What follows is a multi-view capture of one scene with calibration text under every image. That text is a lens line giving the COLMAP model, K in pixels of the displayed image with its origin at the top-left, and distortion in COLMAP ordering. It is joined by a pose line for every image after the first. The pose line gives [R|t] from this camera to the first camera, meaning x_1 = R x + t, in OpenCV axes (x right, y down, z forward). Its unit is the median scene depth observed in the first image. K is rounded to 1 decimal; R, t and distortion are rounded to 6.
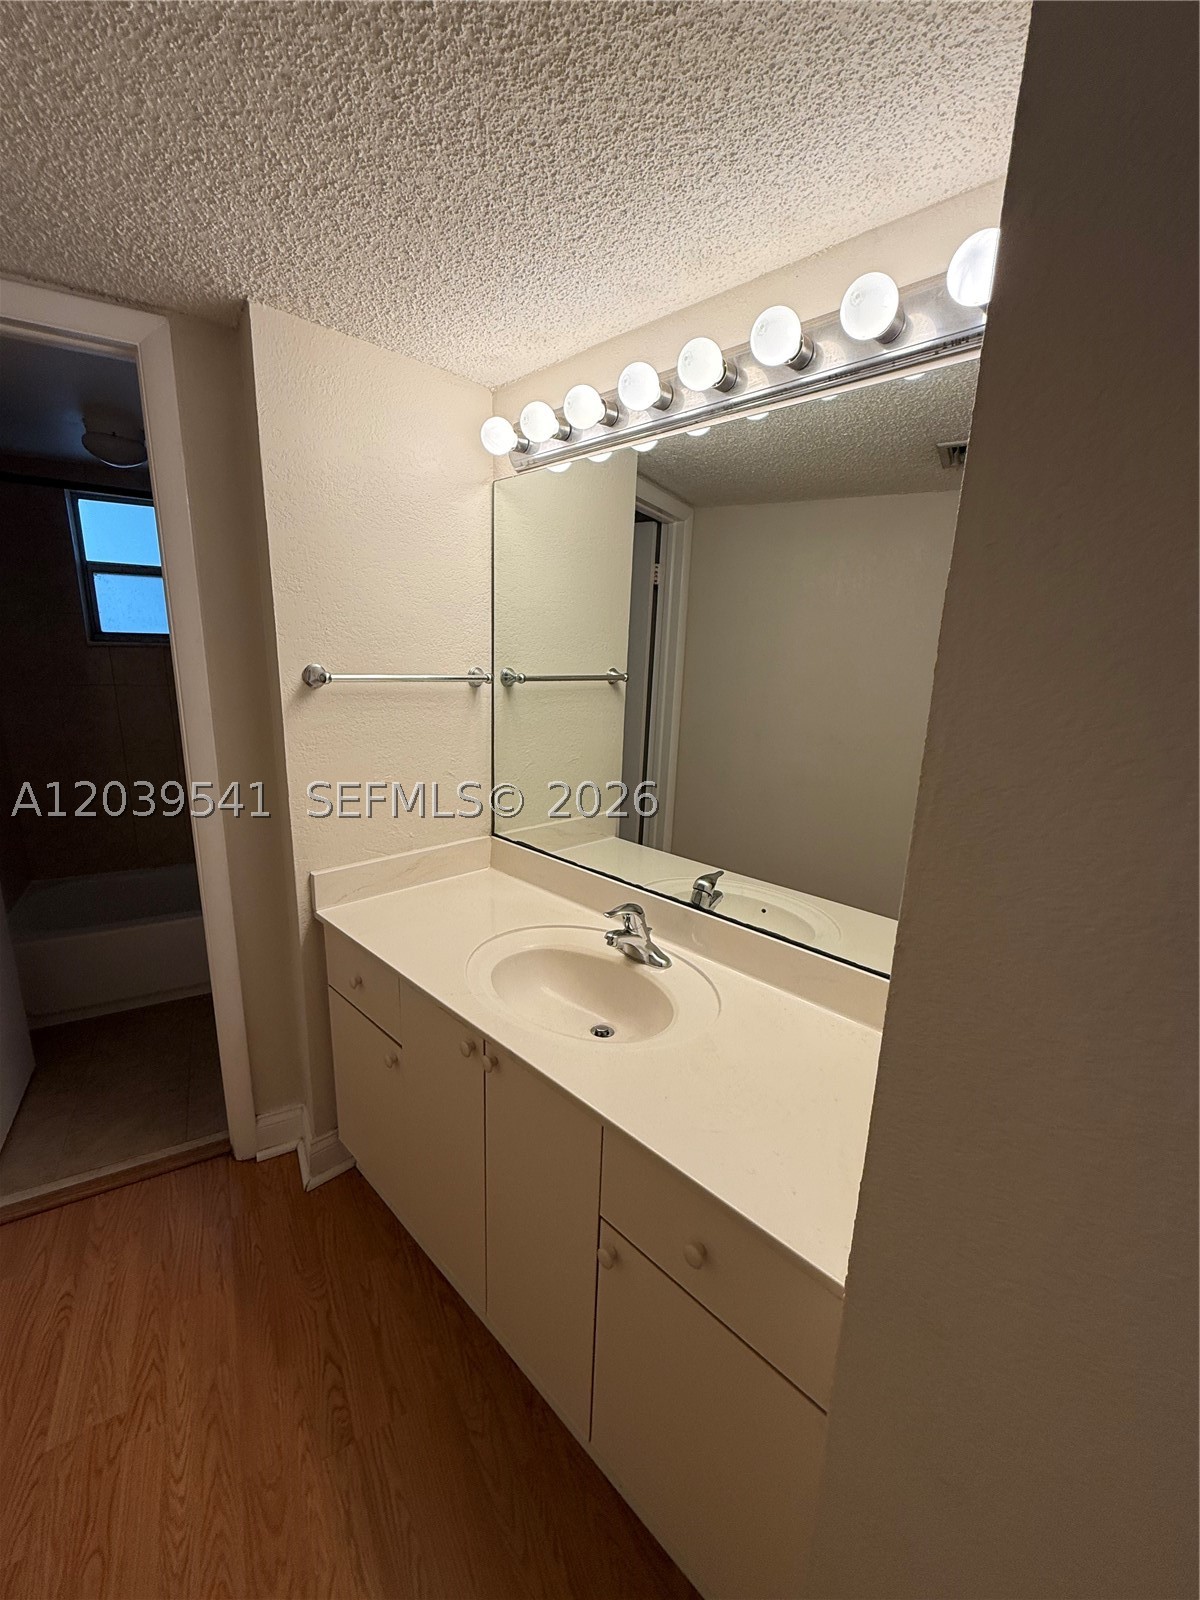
lens RADIAL K [[640.9, 0, 589.2], [0, 640.9, 798.2], [0, 0, 1]] dist [0.001087, 0.000218]
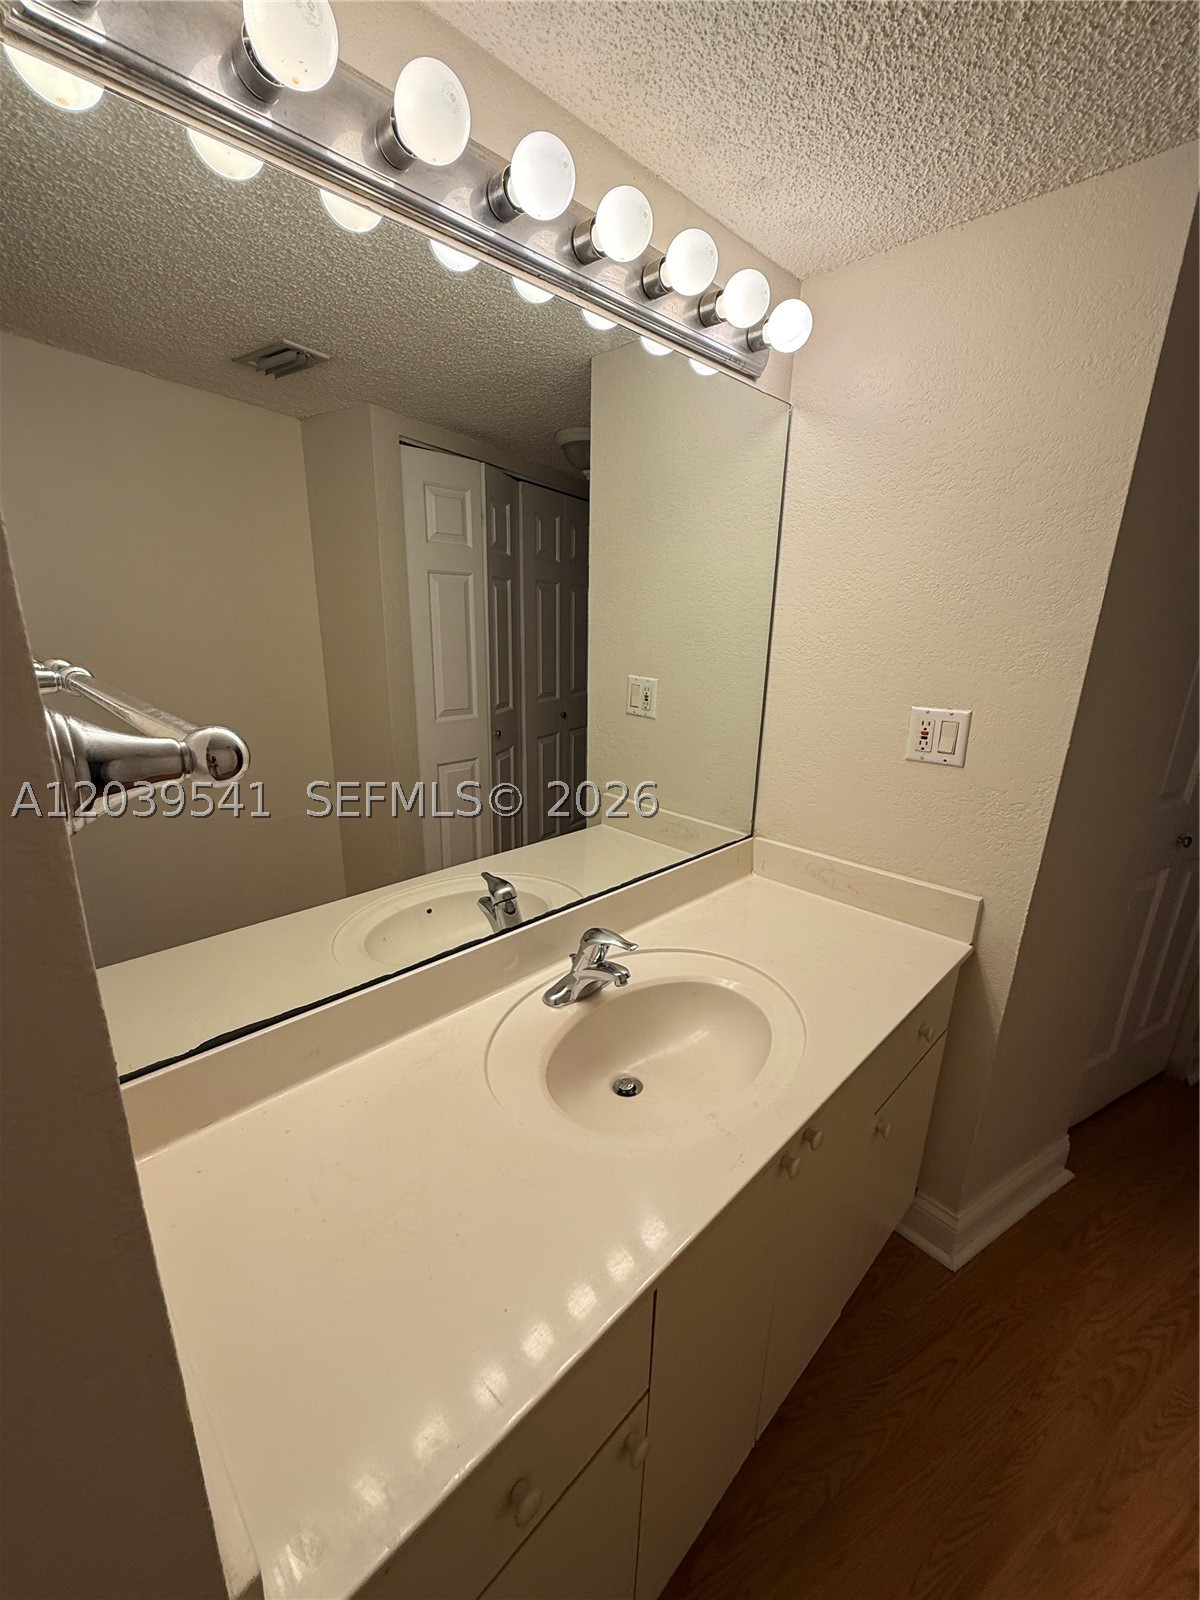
lens RADIAL K [[640.9, 0, 589.2], [0, 640.9, 798.2], [0, 0, 1]] dist [0.001087, 0.000218]
pose [[0.030676, -0.305656, 0.951648, -0.526117], [0.209768, 0.932861, 0.292860, -0.183563], [-0.977270, 0.190641, 0.092733, 0.739526]]
